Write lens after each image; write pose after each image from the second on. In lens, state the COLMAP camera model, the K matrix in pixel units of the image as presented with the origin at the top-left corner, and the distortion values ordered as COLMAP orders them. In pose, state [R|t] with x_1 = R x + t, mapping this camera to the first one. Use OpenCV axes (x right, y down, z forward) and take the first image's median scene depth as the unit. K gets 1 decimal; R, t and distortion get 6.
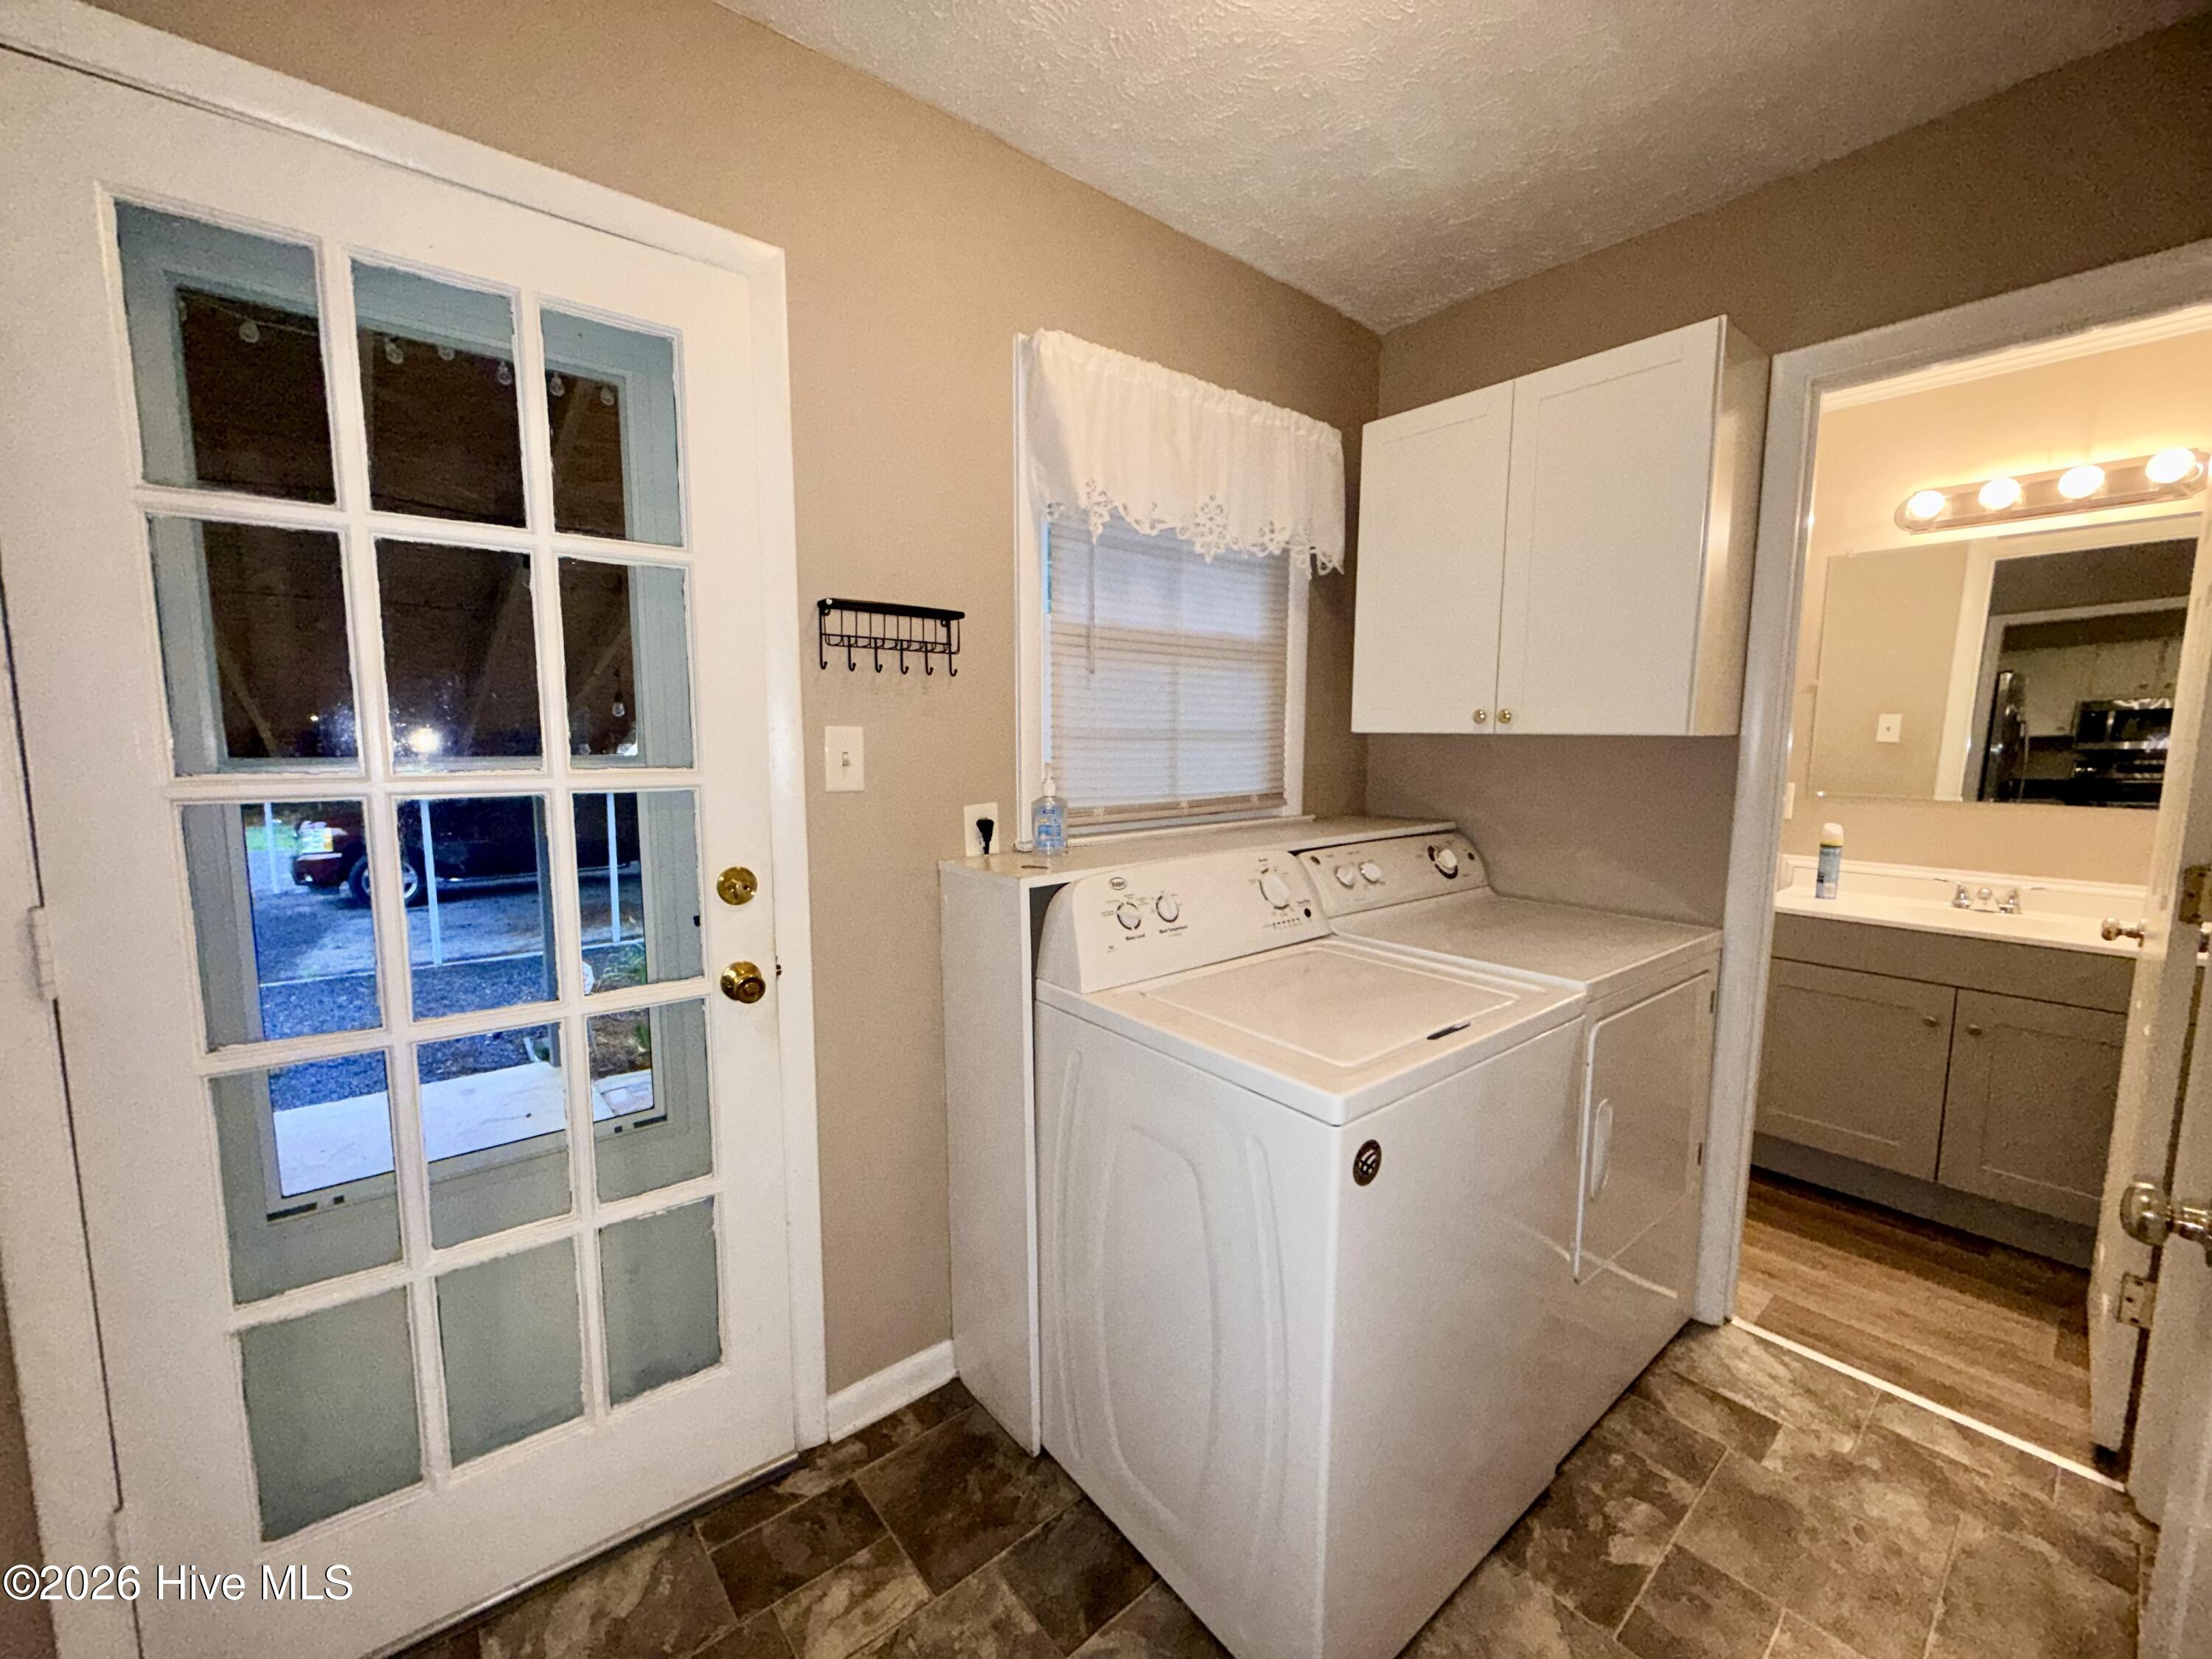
lens RADIAL K [[882.4, 0, 1102.7], [0, 882.4, 832.2], [0, 0, 1]] dist [-0.000451, -0.000791]
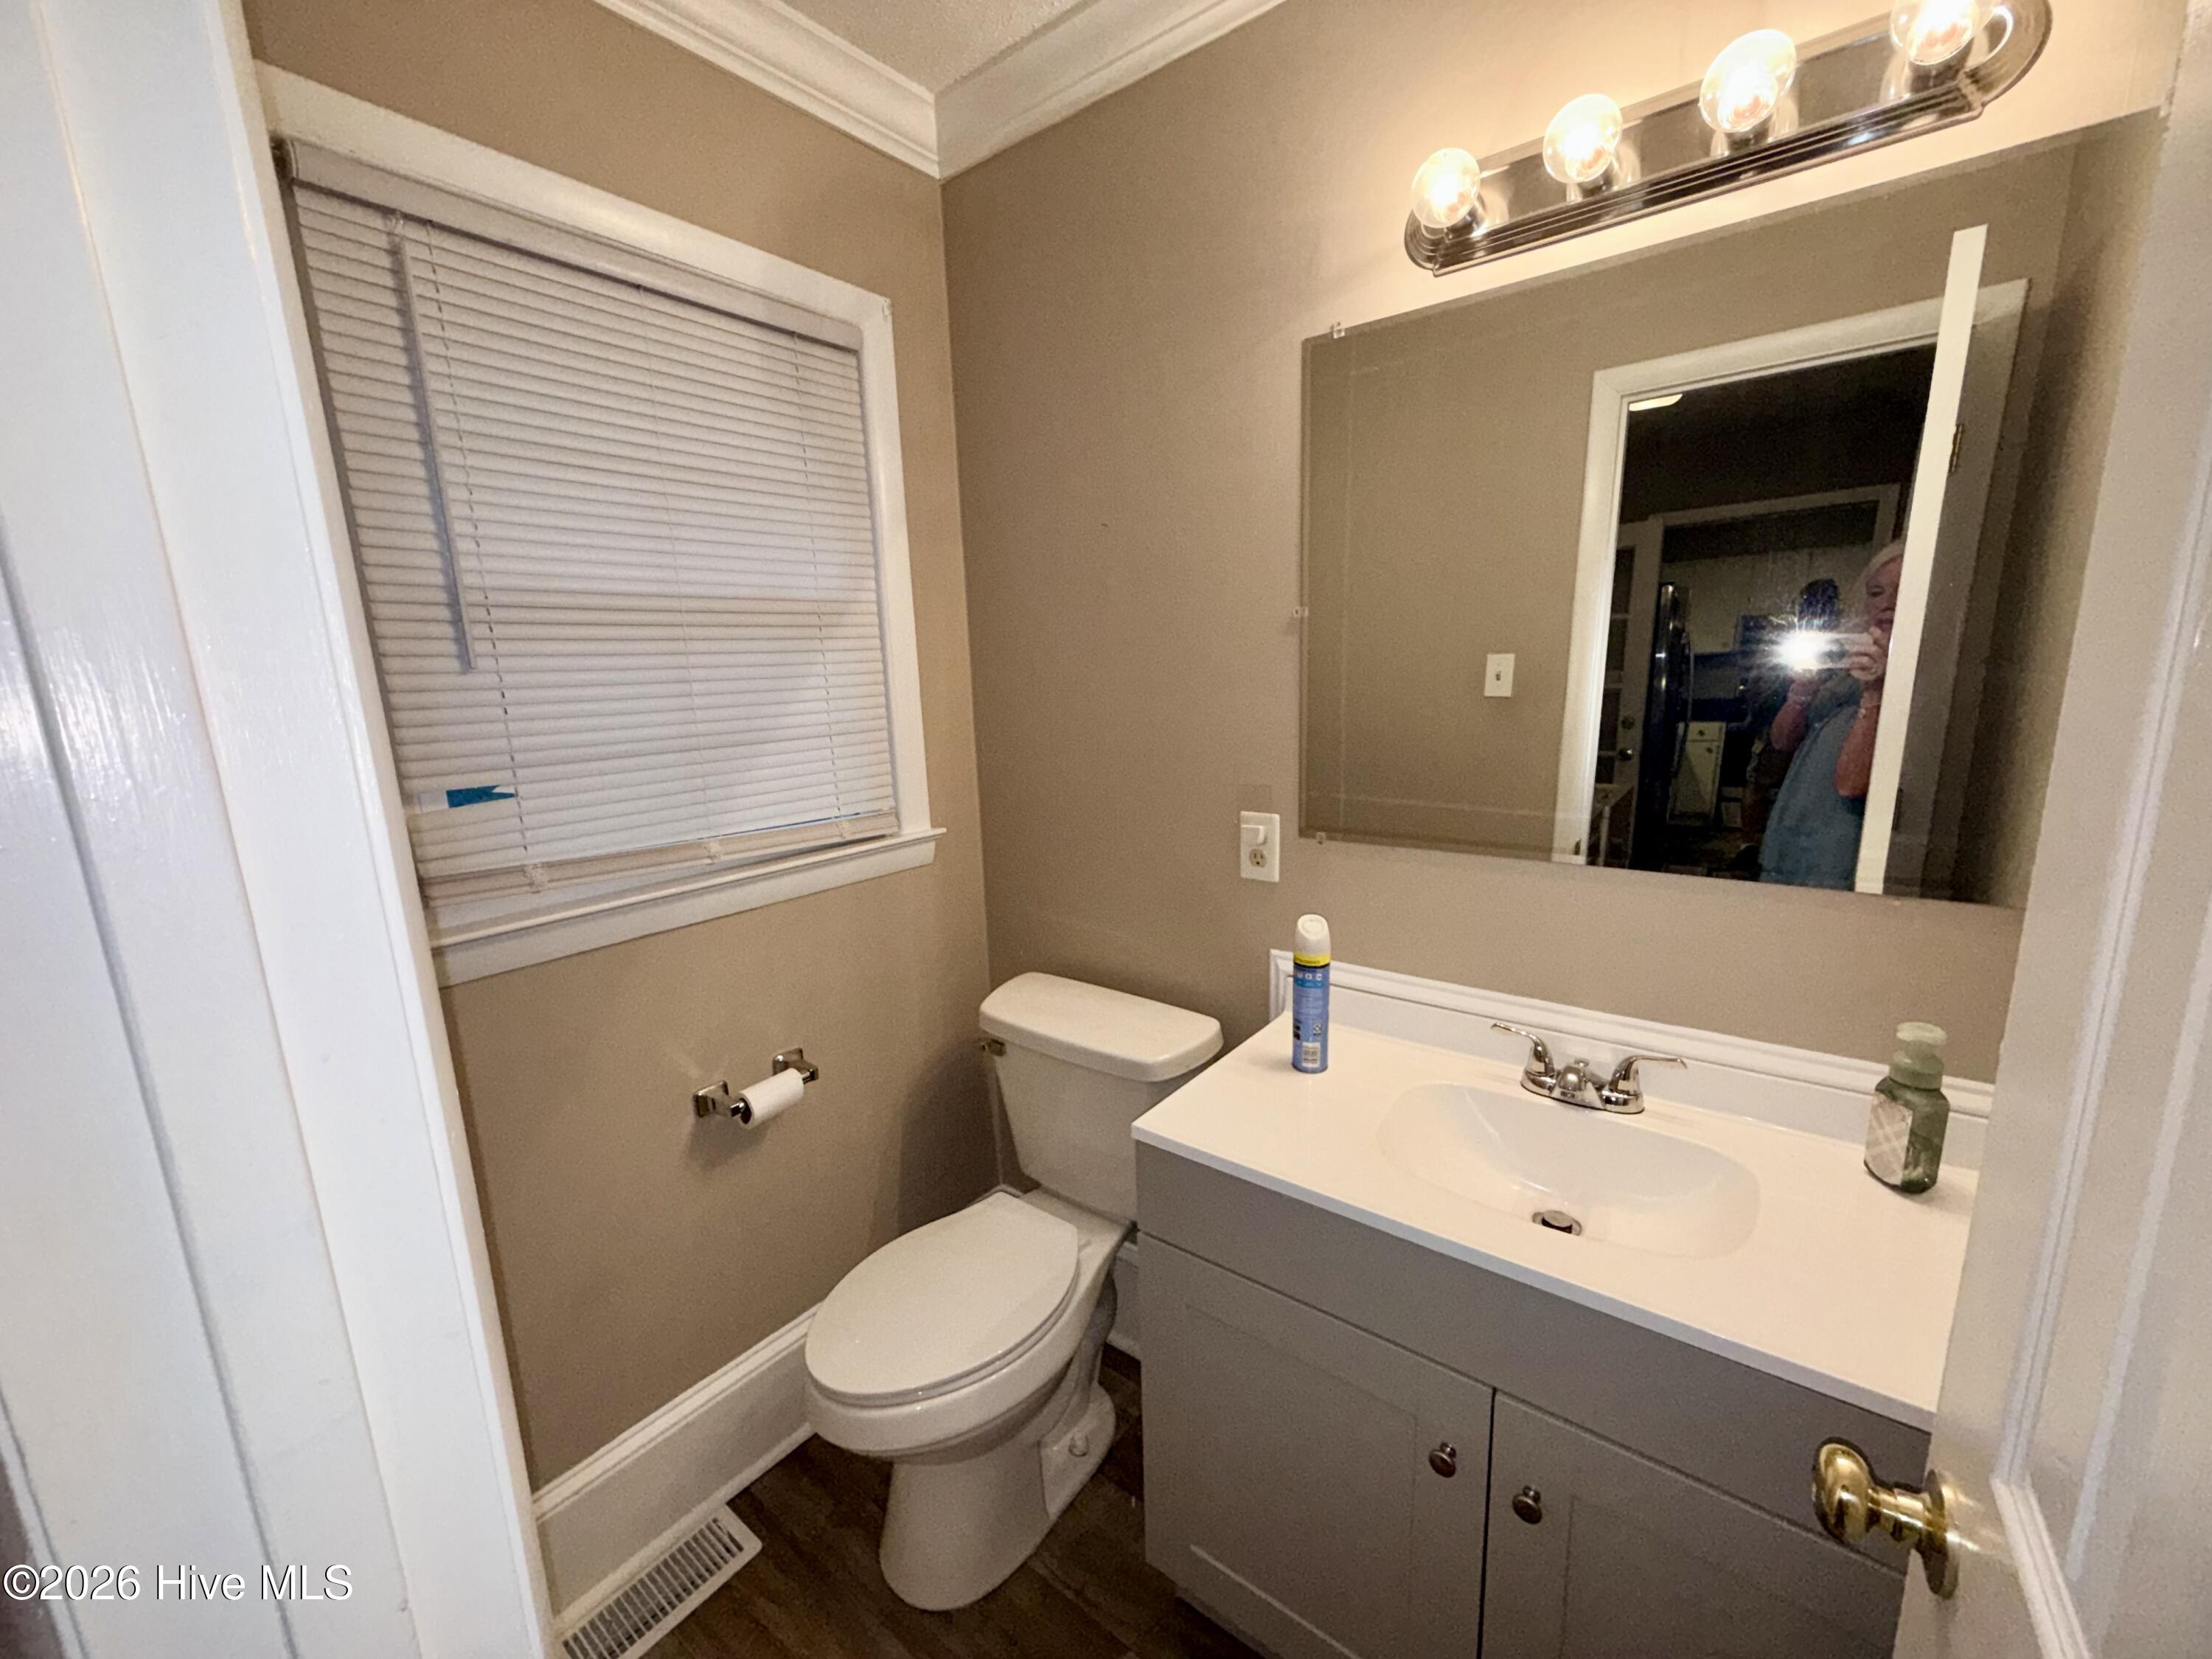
lens RADIAL K [[882.4, 0, 1104.2], [0, 882.4, 833.0], [0, 0, 1]] dist [-0.000451, -0.000791]
pose [[0.974208, -0.085913, 0.208659, 0.359864], [0.071075, 0.994447, 0.077611, -0.056862], [-0.214168, -0.060778, 0.974904, 0.328221]]
